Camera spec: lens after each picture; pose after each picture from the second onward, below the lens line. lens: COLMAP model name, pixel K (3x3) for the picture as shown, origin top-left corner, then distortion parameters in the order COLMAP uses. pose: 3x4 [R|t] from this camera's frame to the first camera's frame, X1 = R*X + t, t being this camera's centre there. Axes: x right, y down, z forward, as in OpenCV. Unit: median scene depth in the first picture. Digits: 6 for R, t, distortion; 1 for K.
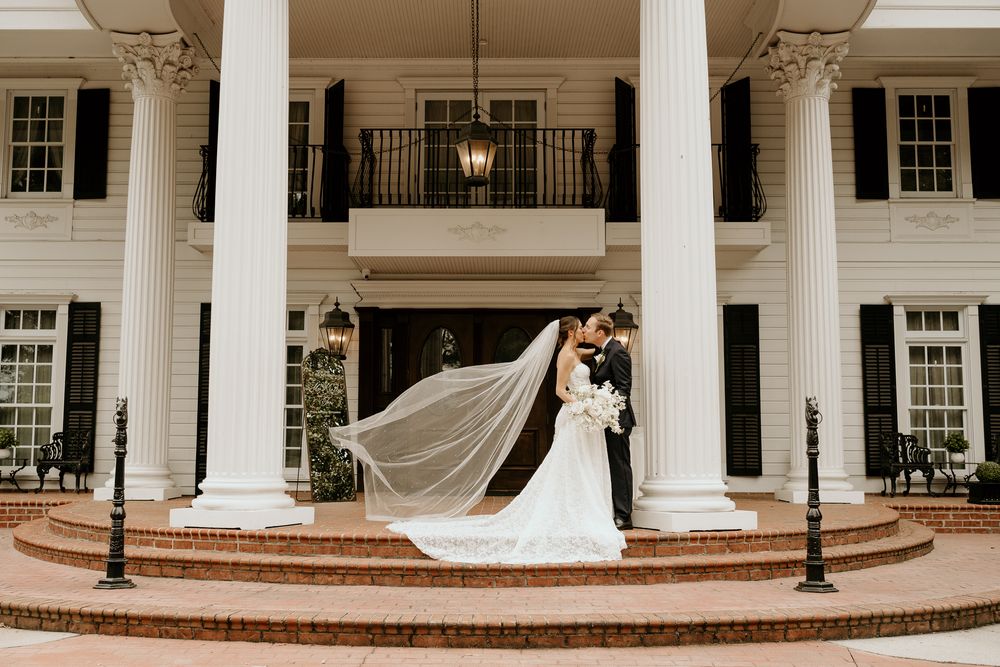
lens RADIAL K [[978.5, 0, 481.8], [0, 978.5, 332.5], [0, 0, 1]] dist [-0.000158, 0.000553]
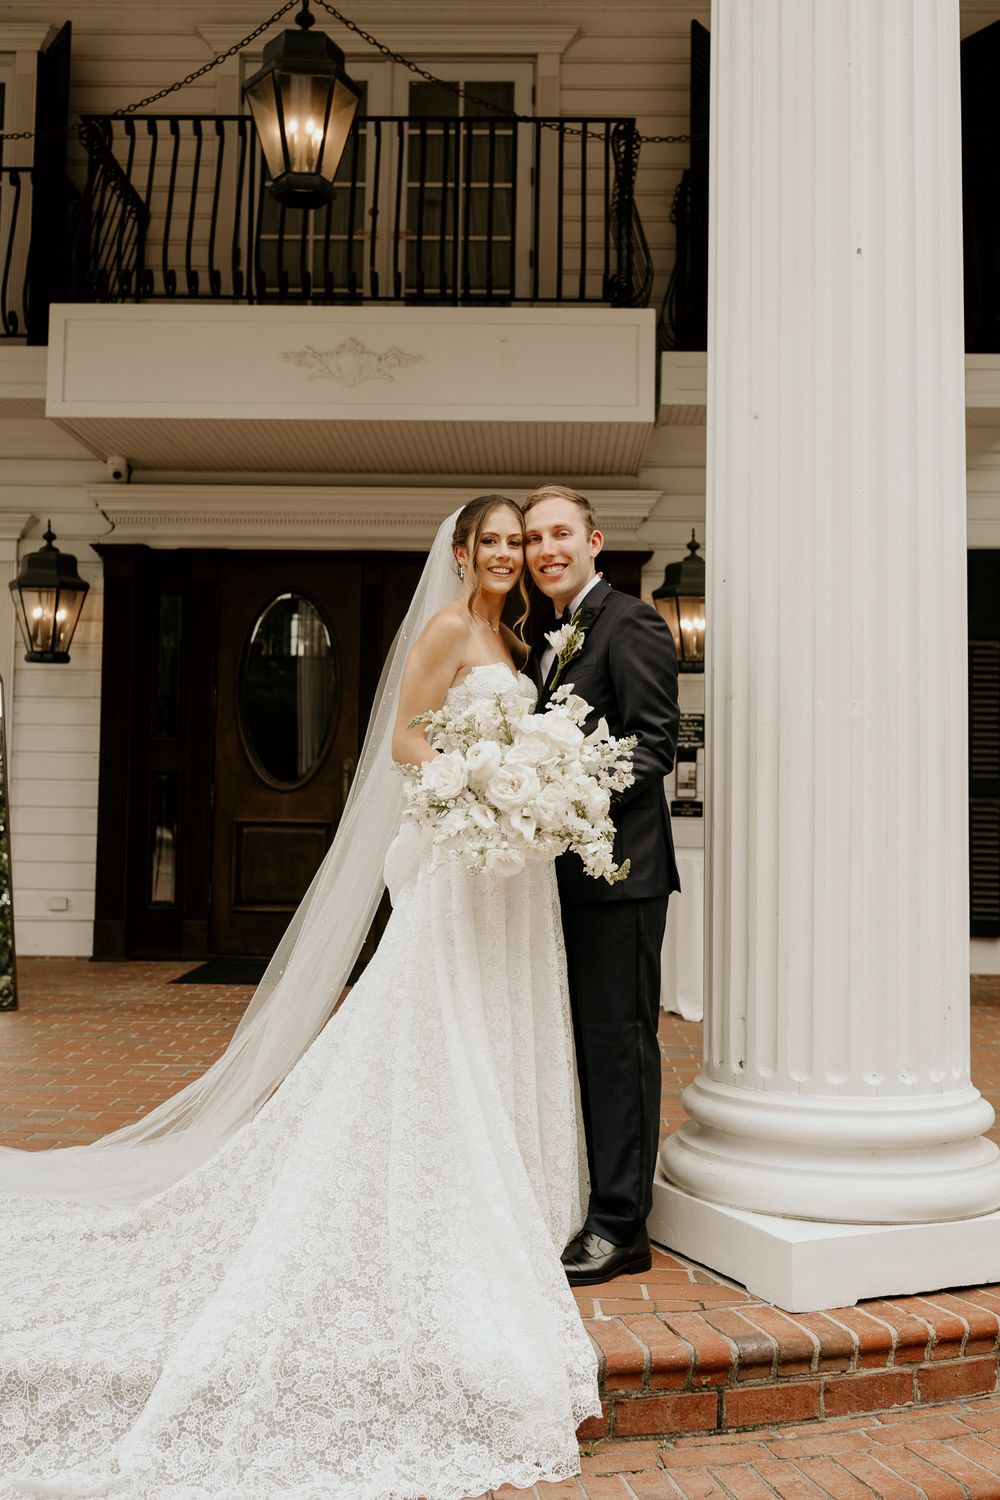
lens RADIAL K [[1467.8, 0, 501.8], [0, 1467.8, 708.1], [0, 0, 1]] dist [-0.000158, 0.000553]
pose [[0.999811, 0.012150, -0.015195, 0.069531], [-0.011374, 0.998676, 0.050161, 0.013303], [0.015785, -0.049978, 0.998626, 0.352797]]
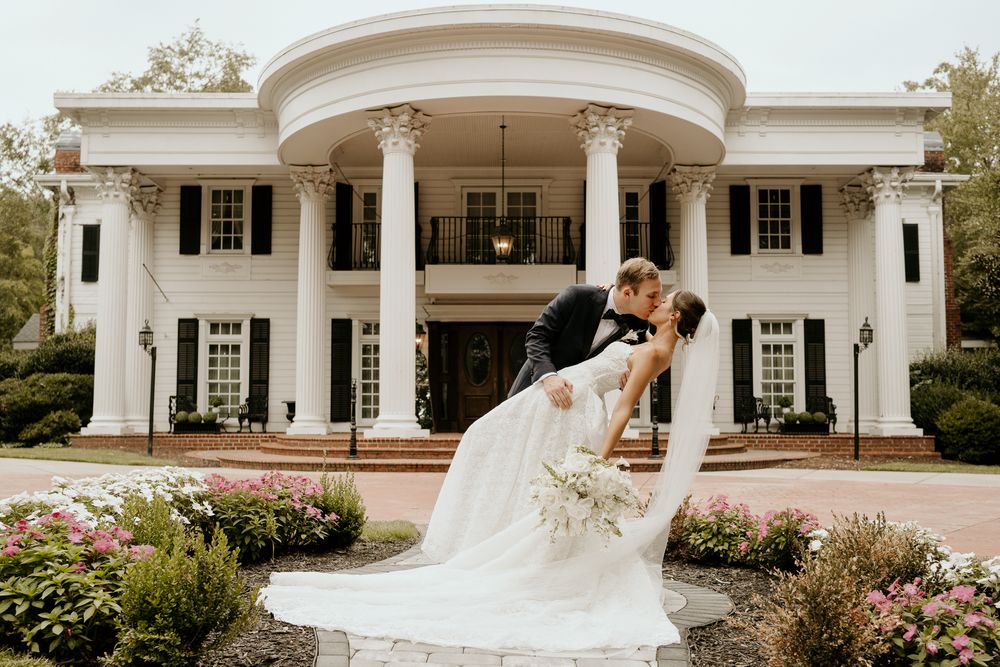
lens RADIAL K [[980.4, 0, 500.0], [0, 980.4, 333.5], [0, 0, 1]] dist [-0.001377, 0.001070]
pose [[0.999818, -0.001549, 0.019032, -0.038123], [0.001035, 0.999635, 0.026989, -0.052334], [-0.019067, -0.026964, 0.999455, -0.687608]]
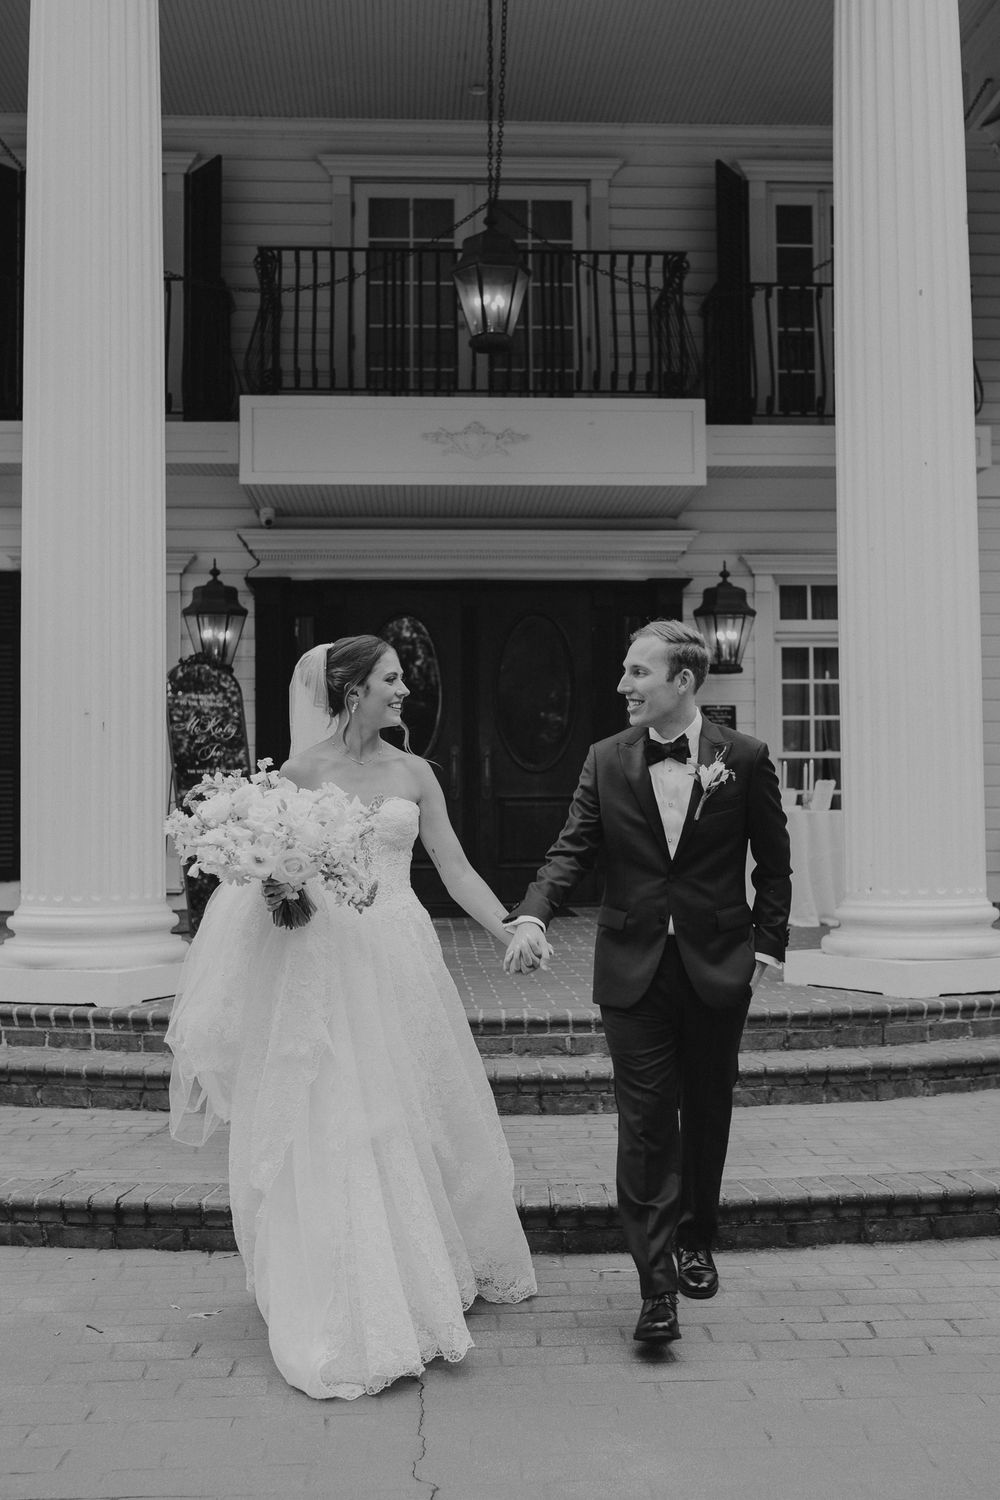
lens RADIAL K [[1629.7, 0, 500.9], [0, 1629.7, 725.2], [0, 0, 1]] dist [-0.000886, 0.008904]
pose [[0.997782, -0.006208, 0.066276, -0.050984], [0.001872, 0.997865, 0.065286, -0.002812], [-0.066539, -0.065017, 0.995663, 0.075379]]
